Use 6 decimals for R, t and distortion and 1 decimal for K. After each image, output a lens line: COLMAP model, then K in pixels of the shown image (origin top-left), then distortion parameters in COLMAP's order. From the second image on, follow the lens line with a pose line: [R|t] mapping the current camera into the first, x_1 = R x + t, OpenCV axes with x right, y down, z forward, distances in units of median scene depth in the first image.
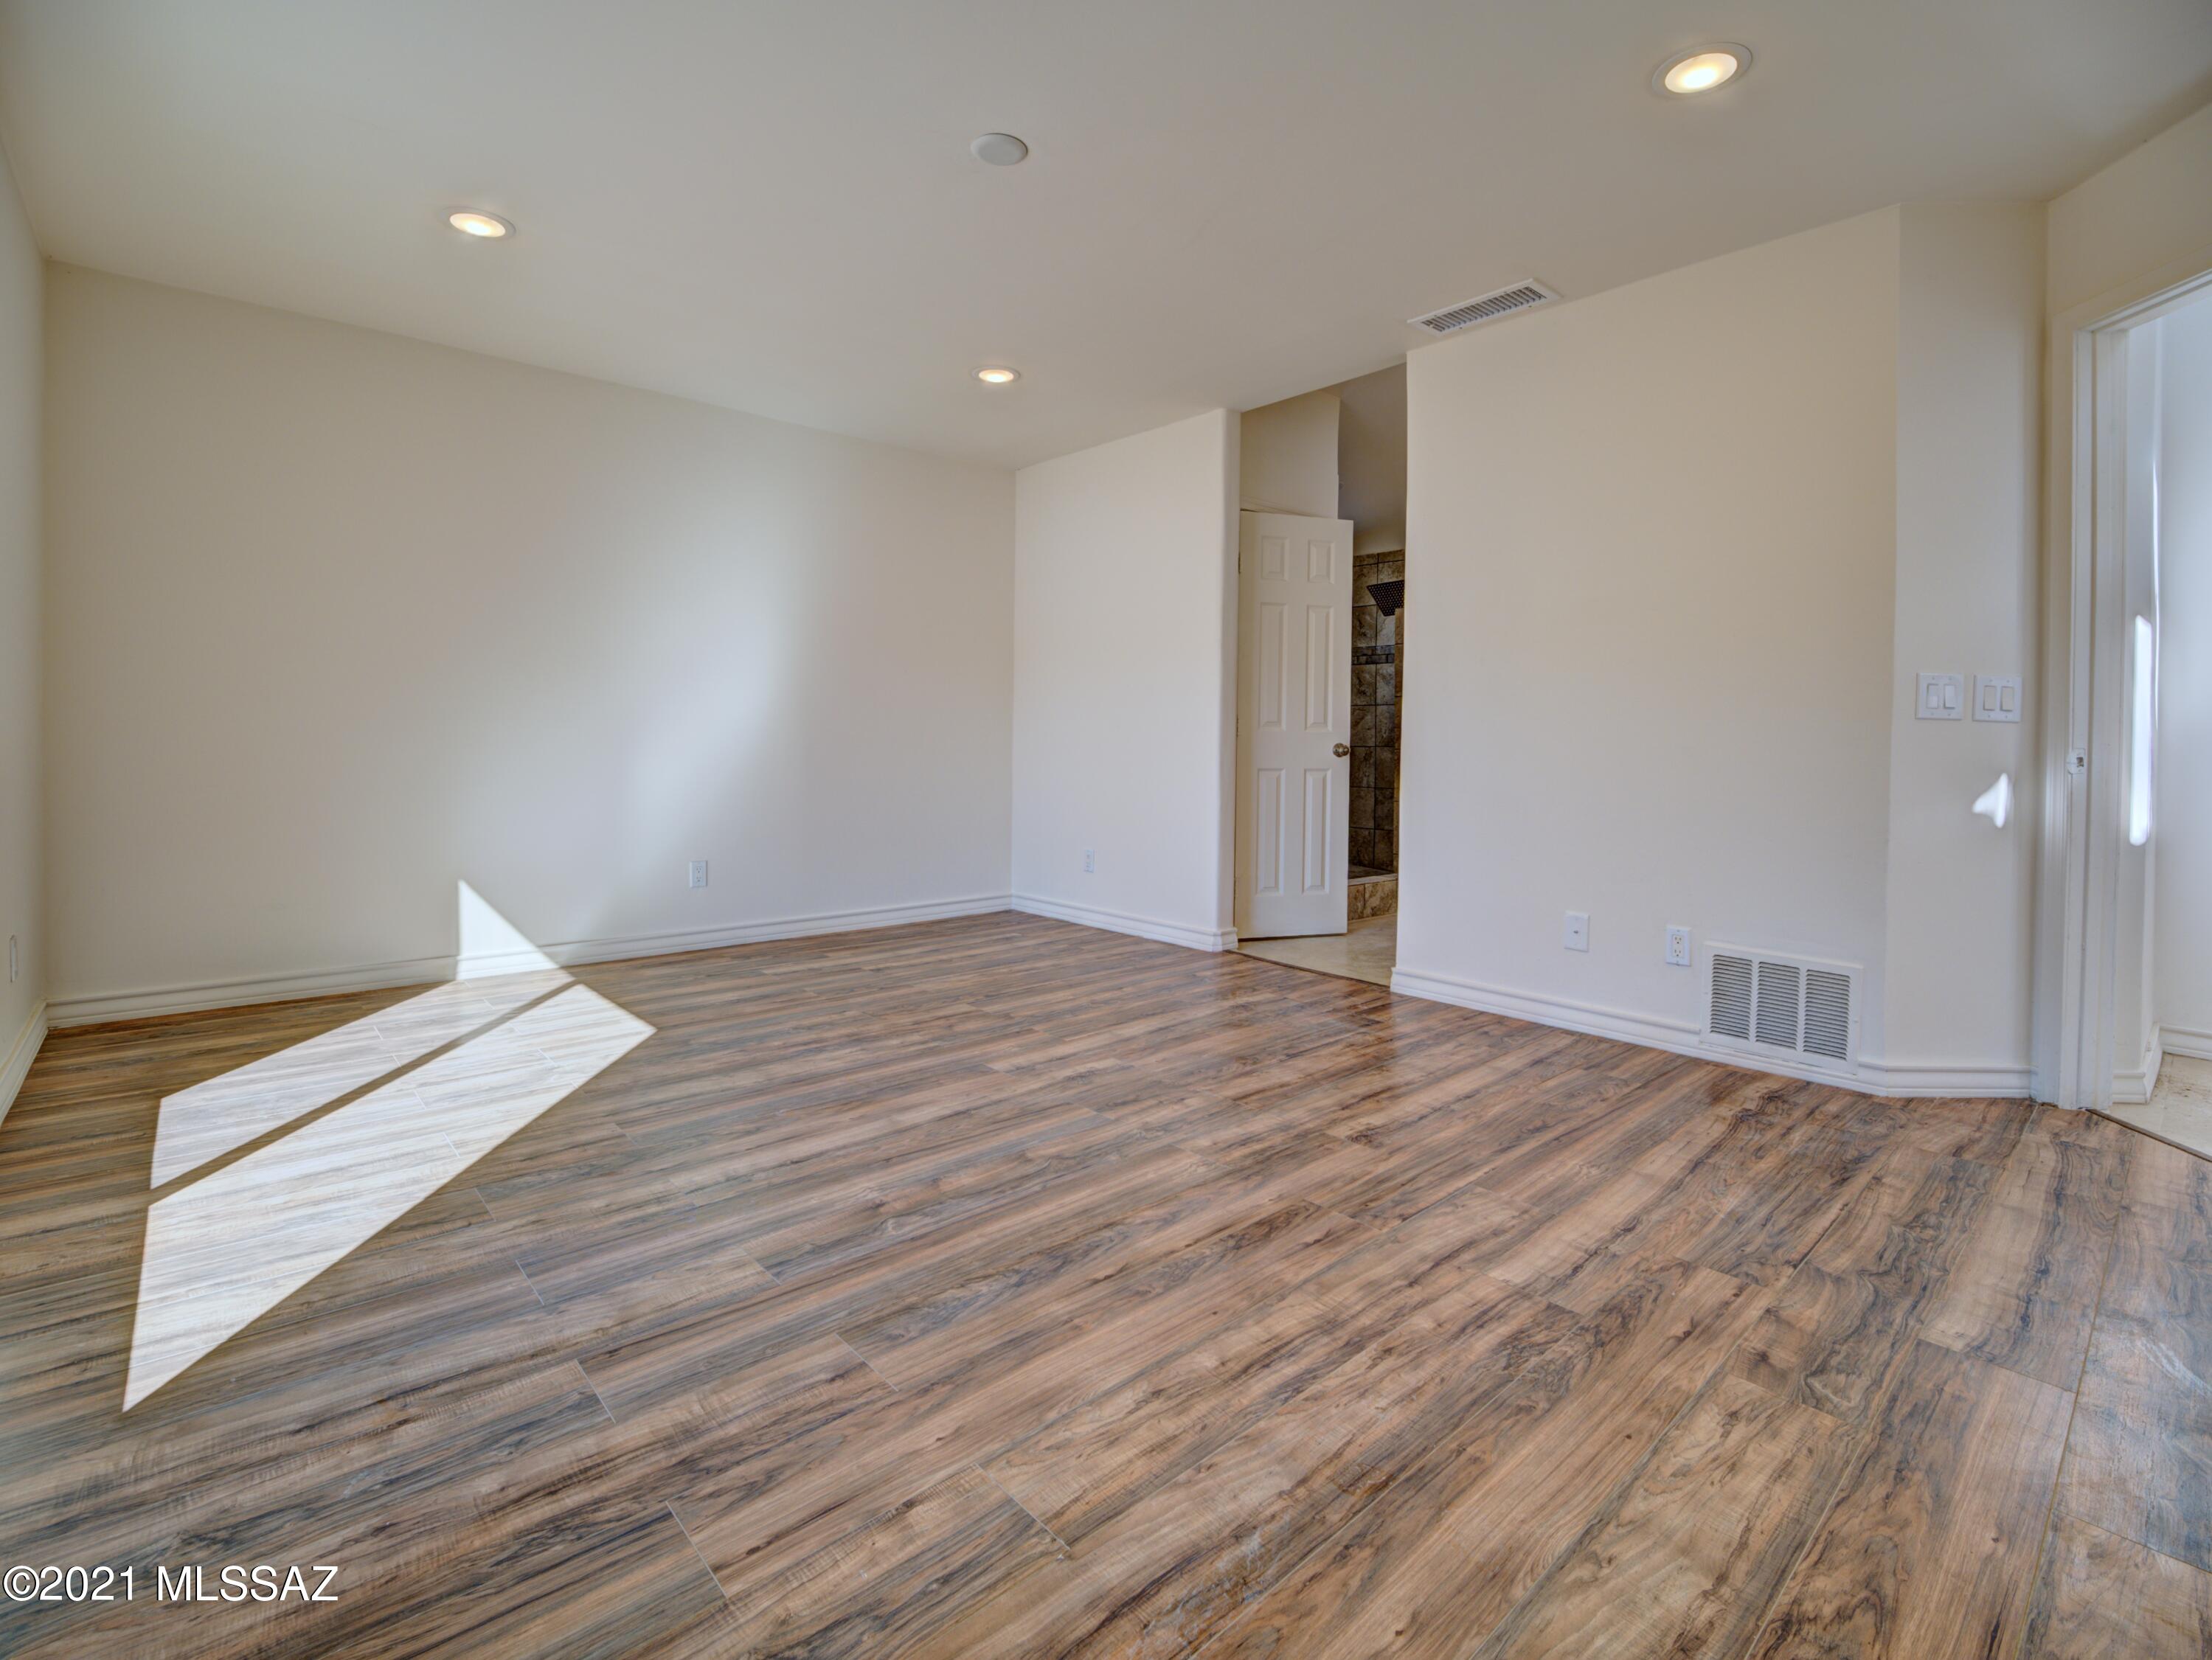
lens RADIAL K [[1020.1, 0, 1104.5], [0, 1020.1, 826.6], [0, 0, 1]] dist [-0.016103, -0.001645]
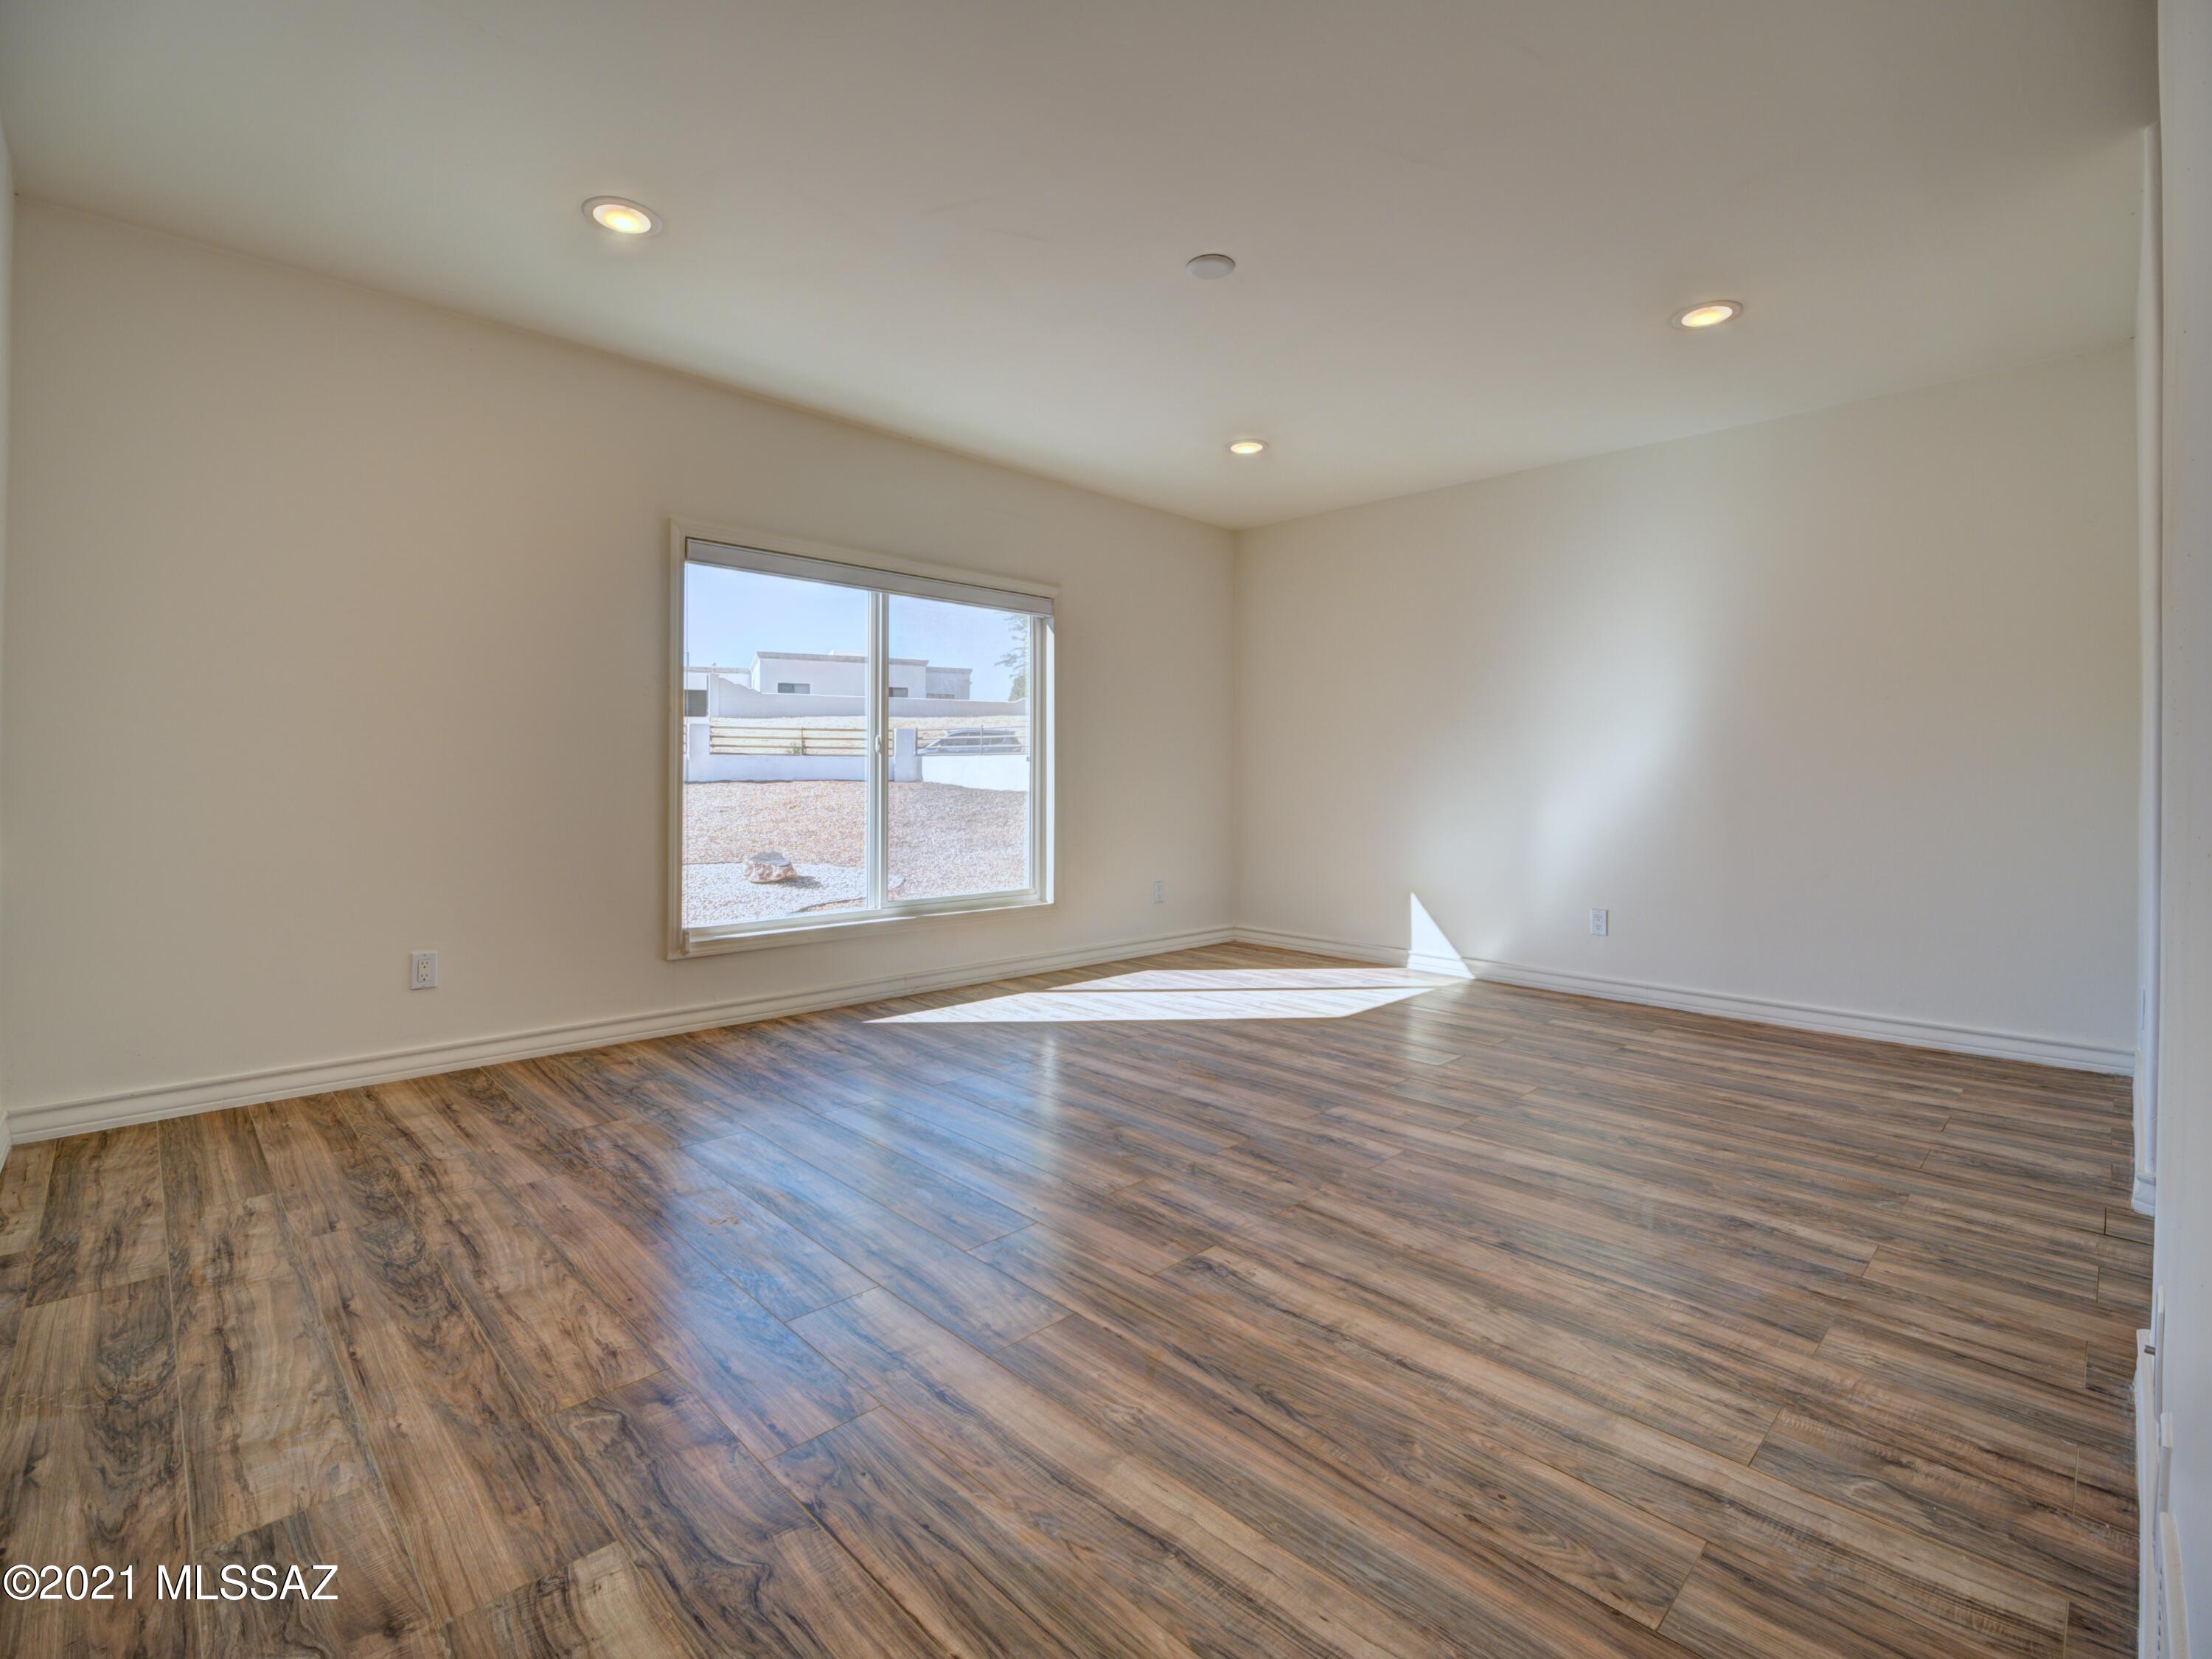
lens RADIAL K [[1020.2, 0, 1106.5], [0, 1020.2, 817.2], [0, 0, 1]] dist [-0.016103, -0.001645]
pose [[0.037328, 0.026123, -0.998962, 1.667657], [-0.089993, 0.995684, 0.022675, -0.096555], [0.995243, 0.089053, 0.039517, 1.365683]]
